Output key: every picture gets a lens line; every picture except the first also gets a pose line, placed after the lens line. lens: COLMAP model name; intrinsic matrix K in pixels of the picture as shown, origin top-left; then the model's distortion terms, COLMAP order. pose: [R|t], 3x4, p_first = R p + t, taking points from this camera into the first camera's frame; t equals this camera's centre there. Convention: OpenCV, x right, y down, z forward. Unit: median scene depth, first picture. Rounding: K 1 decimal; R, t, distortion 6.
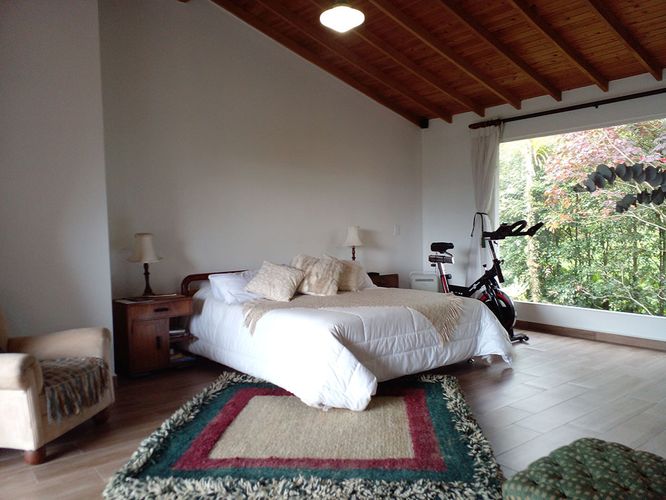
lens RADIAL K [[529.0, 0, 343.3], [0, 529.0, 249.0], [0, 0, 1]] dist [0.047244, -0.007196]
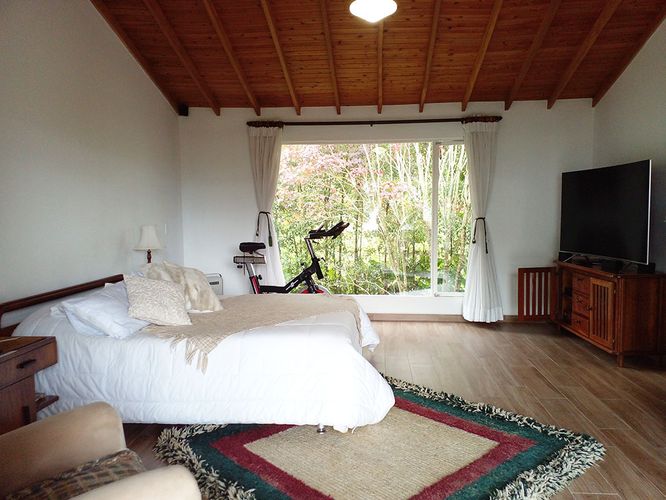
lens RADIAL K [[529.0, 0, 343.3], [0, 529.0, 249.0], [0, 0, 1]] dist [0.047244, -0.007196]
pose [[0.686288, -0.035162, 0.726480, -0.401331], [0.026069, 0.999378, 0.023743, -0.019099], [-0.726863, 0.002644, 0.686777, 0.220529]]
